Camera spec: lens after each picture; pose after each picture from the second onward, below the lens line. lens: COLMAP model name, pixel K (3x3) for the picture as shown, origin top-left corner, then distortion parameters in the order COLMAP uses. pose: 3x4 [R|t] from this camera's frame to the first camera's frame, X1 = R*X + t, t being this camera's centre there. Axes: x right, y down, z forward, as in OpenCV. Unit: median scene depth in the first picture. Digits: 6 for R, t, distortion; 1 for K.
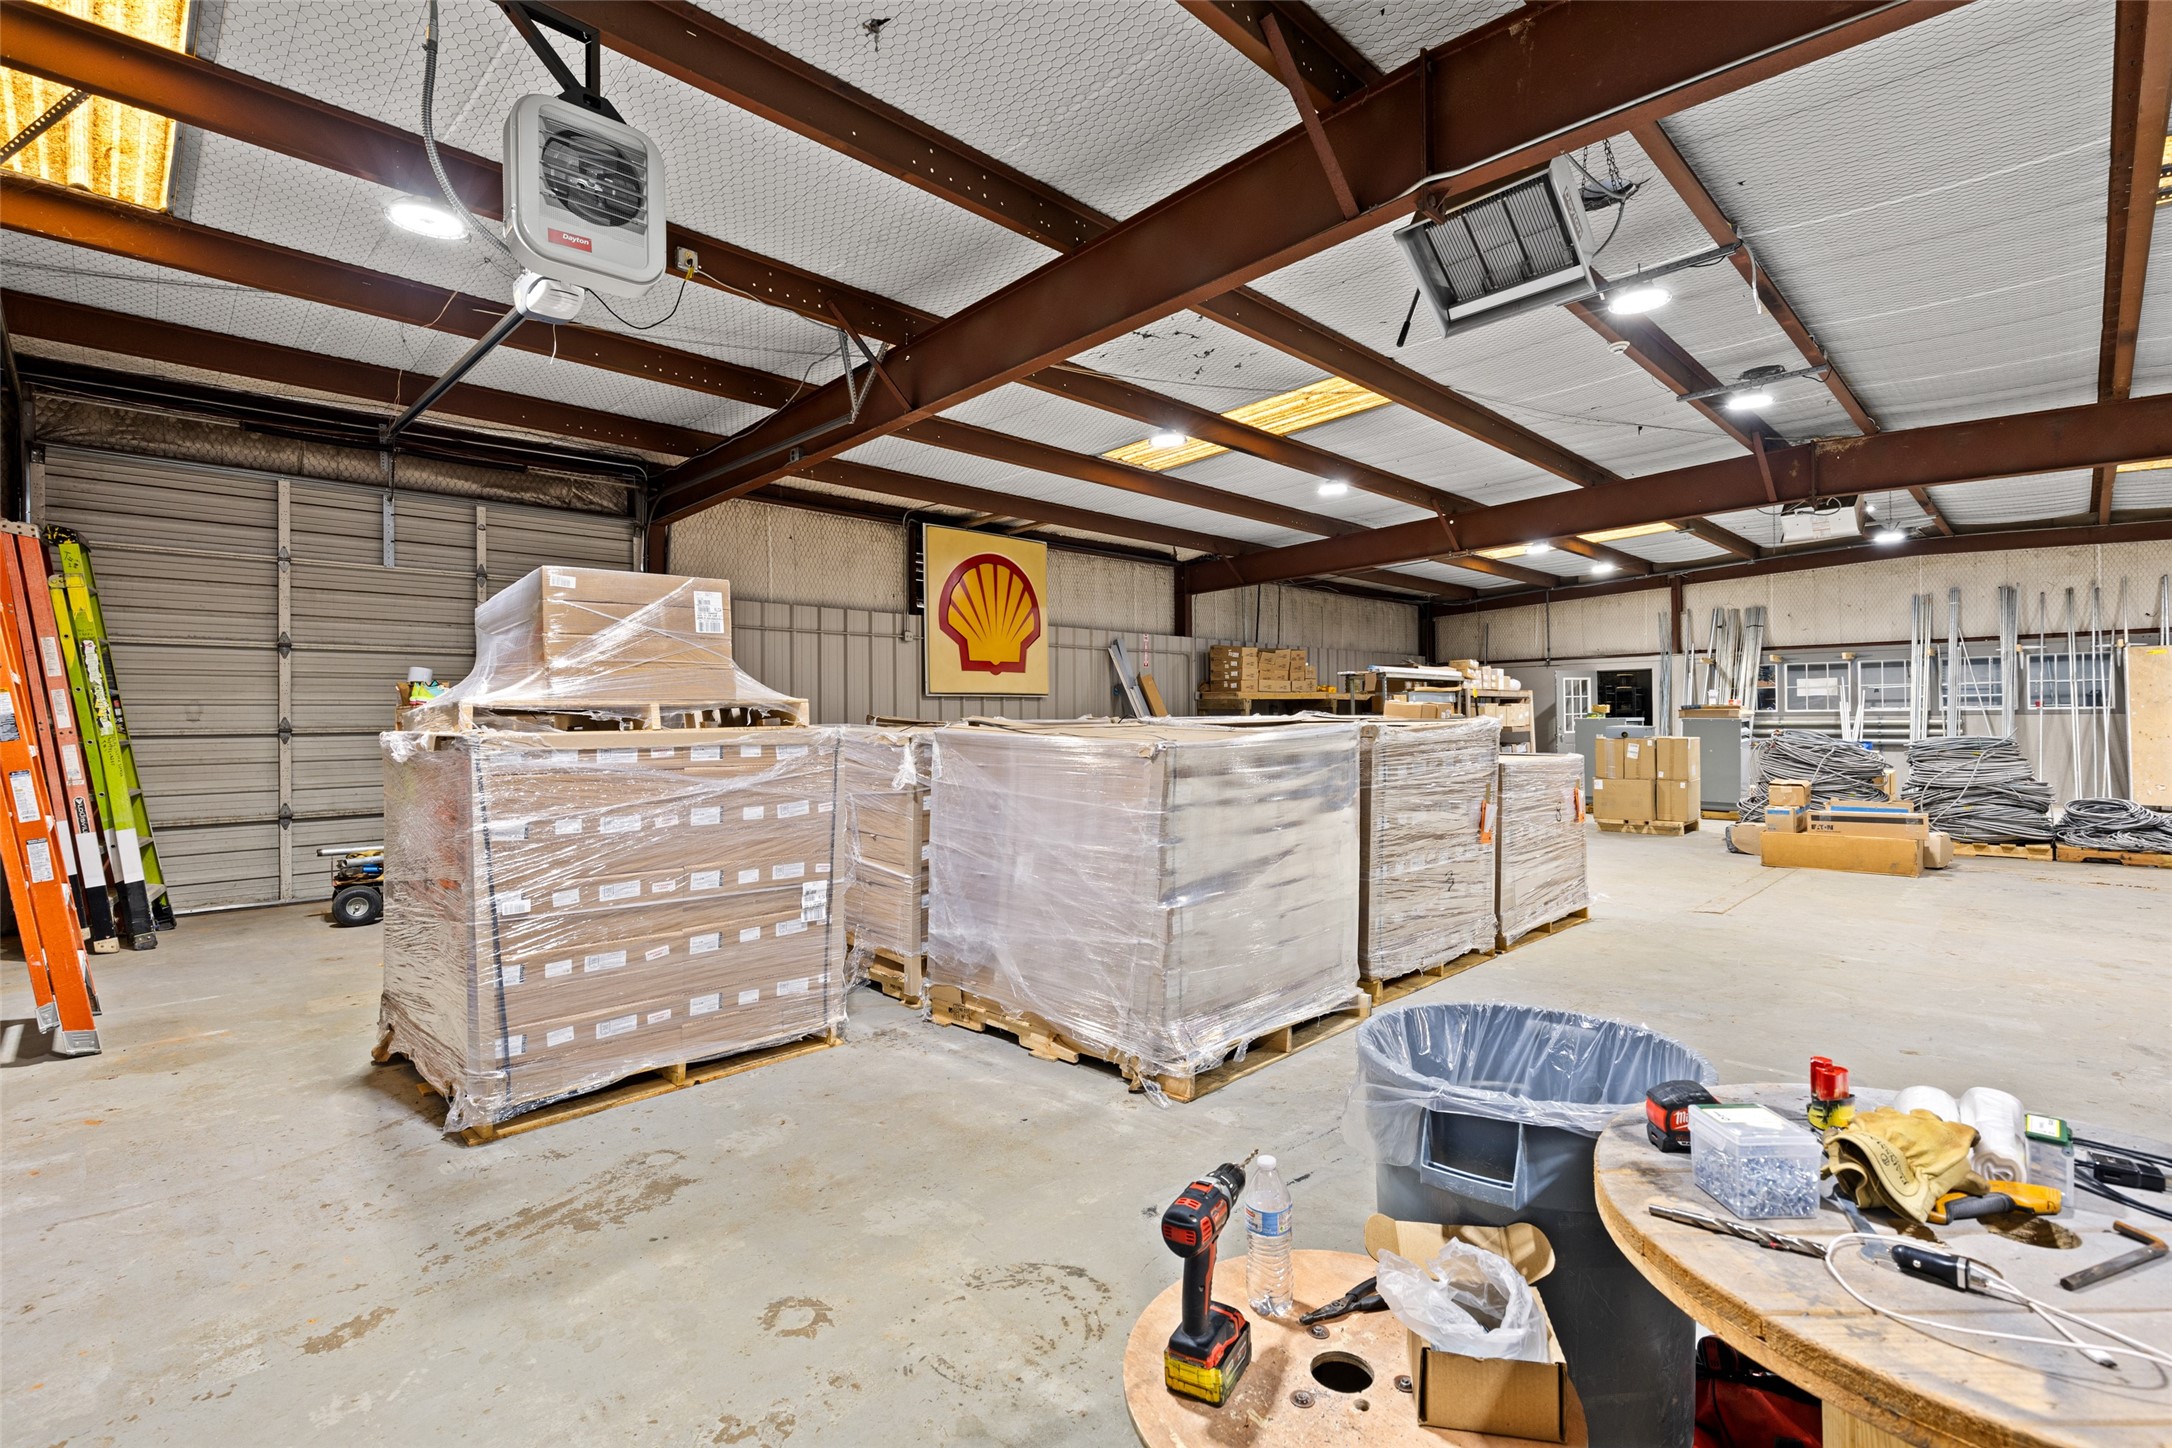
lens RADIAL K [[1001.0, 0, 1082.5], [0, 1001.0, 720.9], [0, 0, 1]] dist [-0.001407, -0.000523]
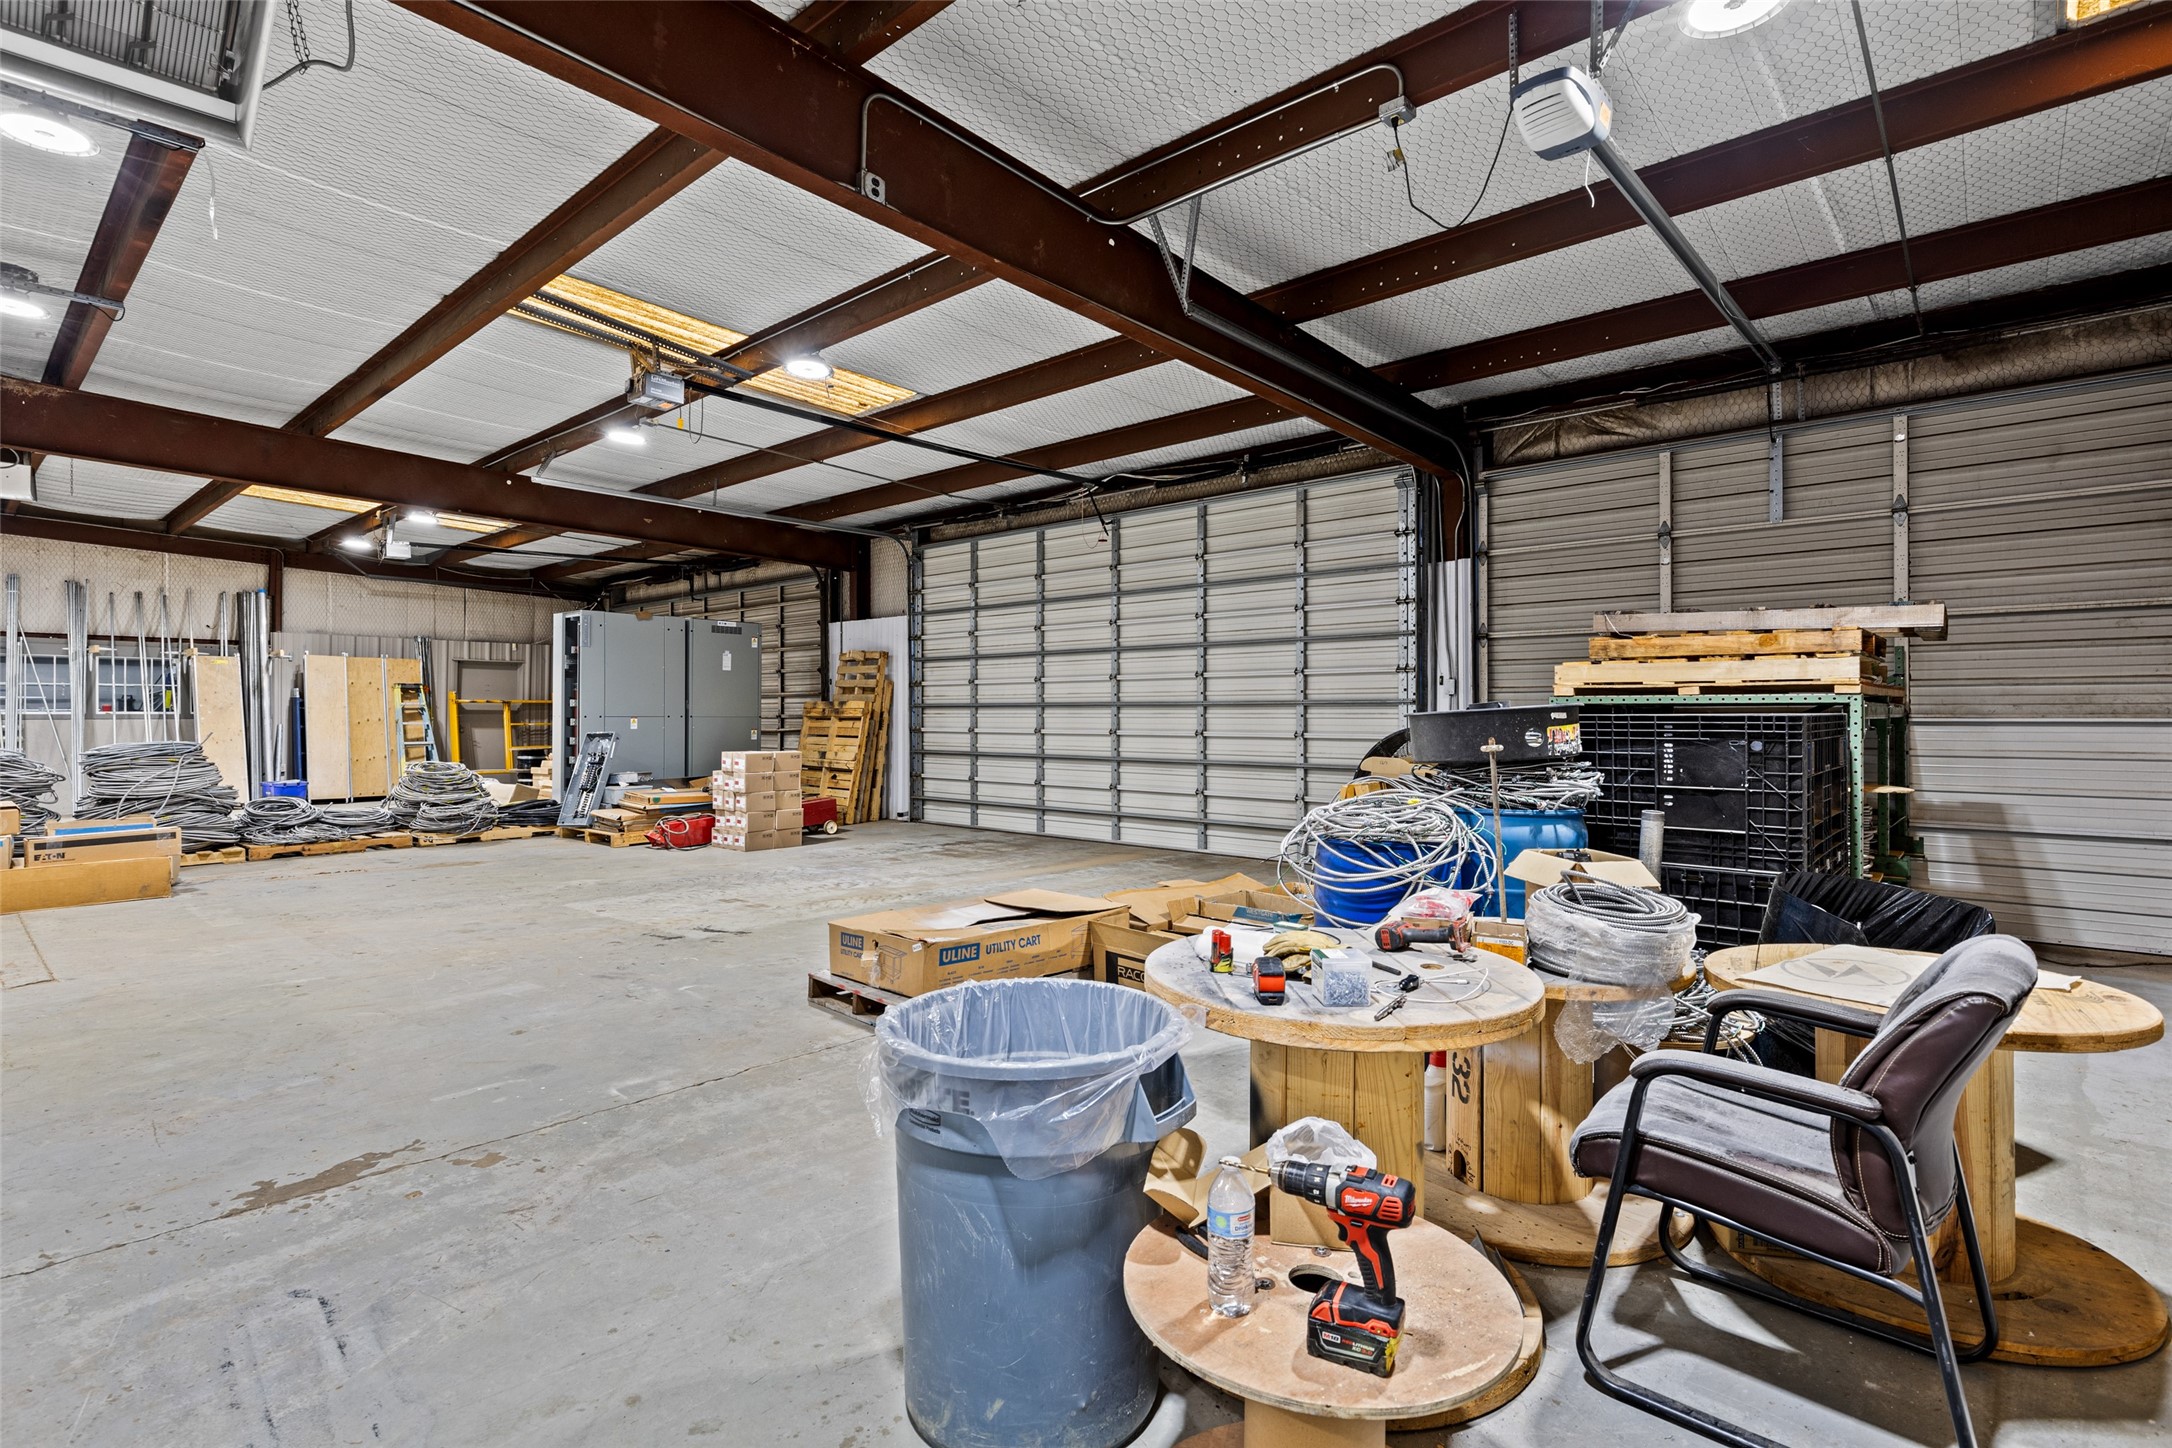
lens RADIAL K [[1028.3, 0, 1082.6], [0, 1028.3, 727.4], [0, 0, 1]] dist [-0.002479, -0.000114]
pose [[-0.067274, -0.002994, 0.997730, -0.094588], [0.001973, 0.999993, 0.003134, 0.000081], [-0.997733, 0.002179, -0.067268, 0.138104]]
